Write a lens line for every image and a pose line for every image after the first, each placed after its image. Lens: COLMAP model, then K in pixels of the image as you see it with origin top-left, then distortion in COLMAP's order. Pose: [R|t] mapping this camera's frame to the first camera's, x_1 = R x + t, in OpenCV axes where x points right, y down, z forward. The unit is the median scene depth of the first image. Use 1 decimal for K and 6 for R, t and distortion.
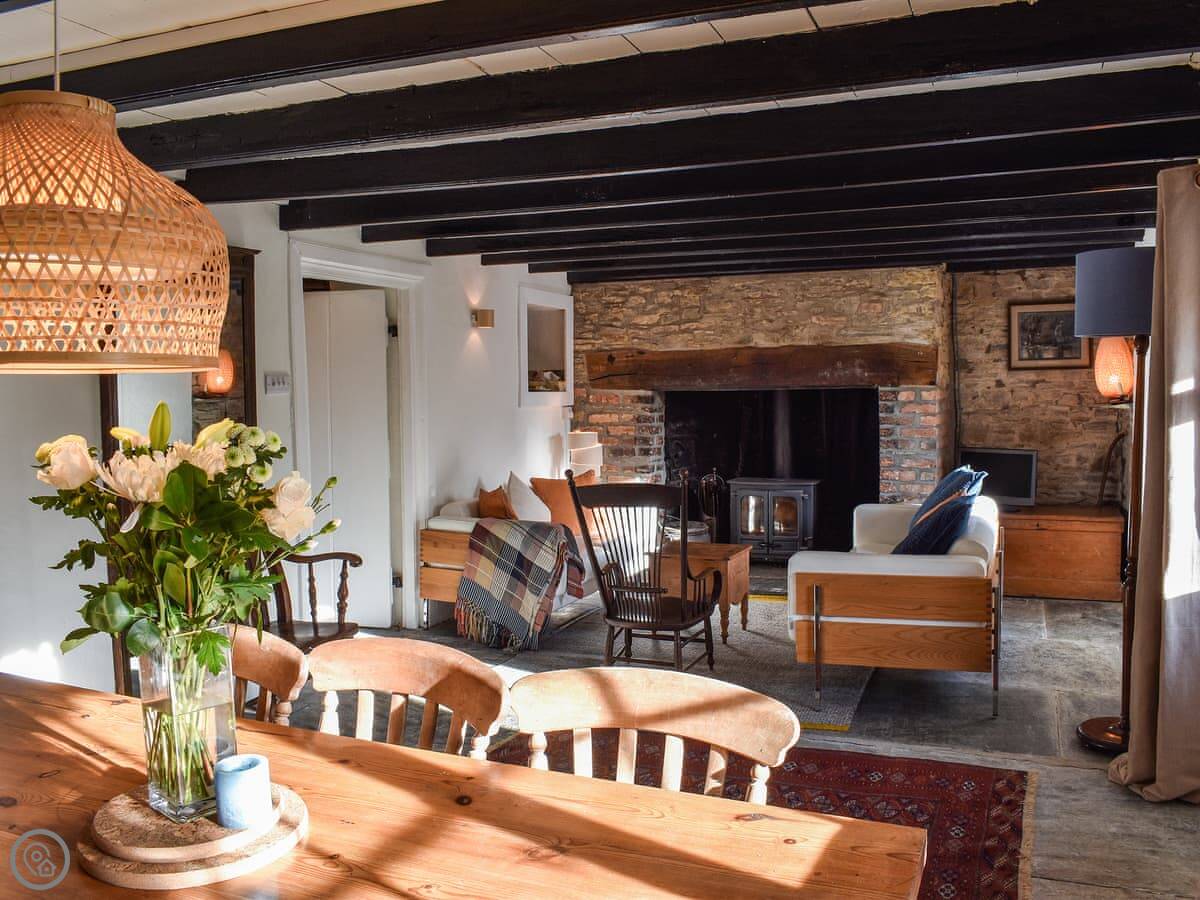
lens RADIAL K [[1085.8, 0, 603.8], [0, 1085.8, 452.9], [0, 0, 1]] dist [0.049876, -0.006809]
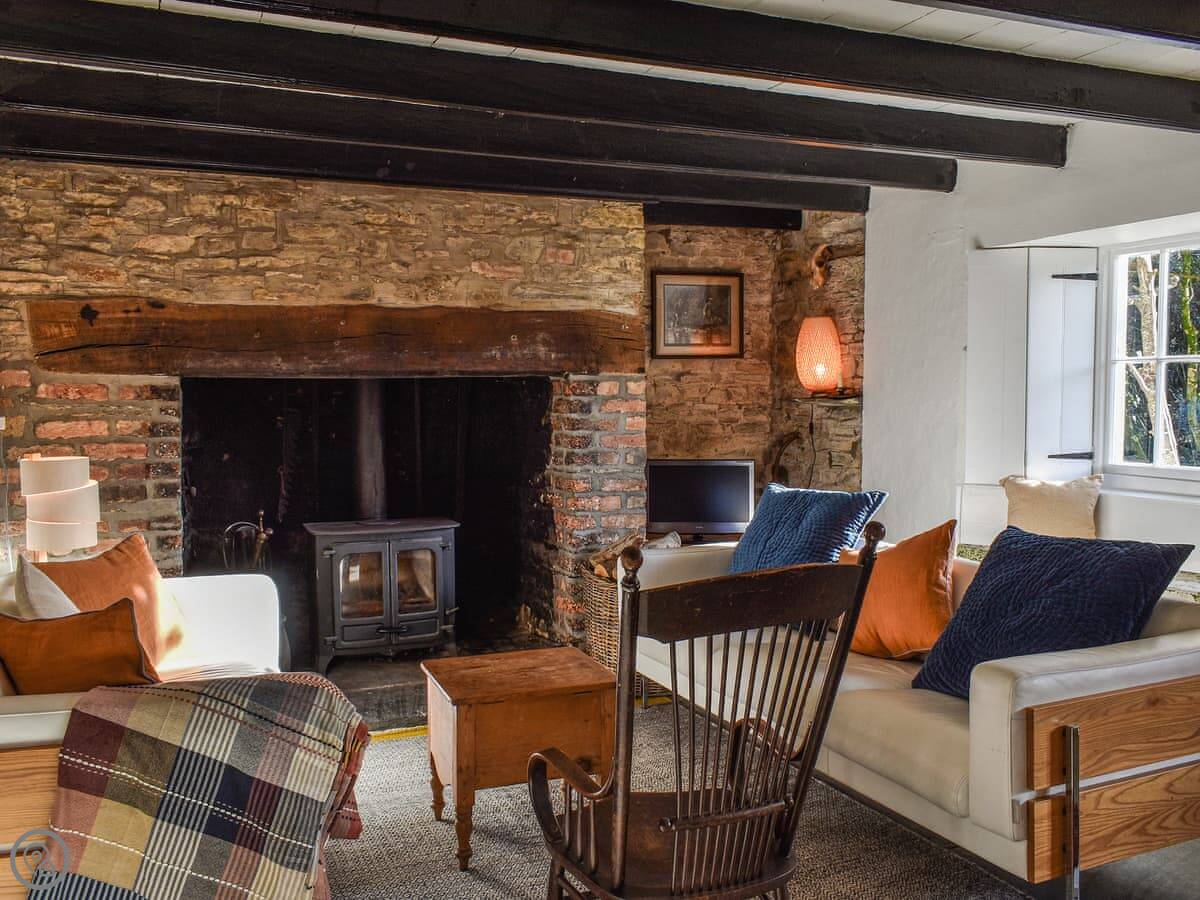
lens RADIAL K [[1085.8, 0, 596.7], [0, 1085.8, 447.9], [0, 0, 1]] dist [0.049876, -0.006809]
pose [[0.710739, -0.028659, 0.702871, -0.201371], [0.041453, 0.999140, -0.001178, -0.013246], [-0.702233, 0.029974, 0.711316, 0.490607]]
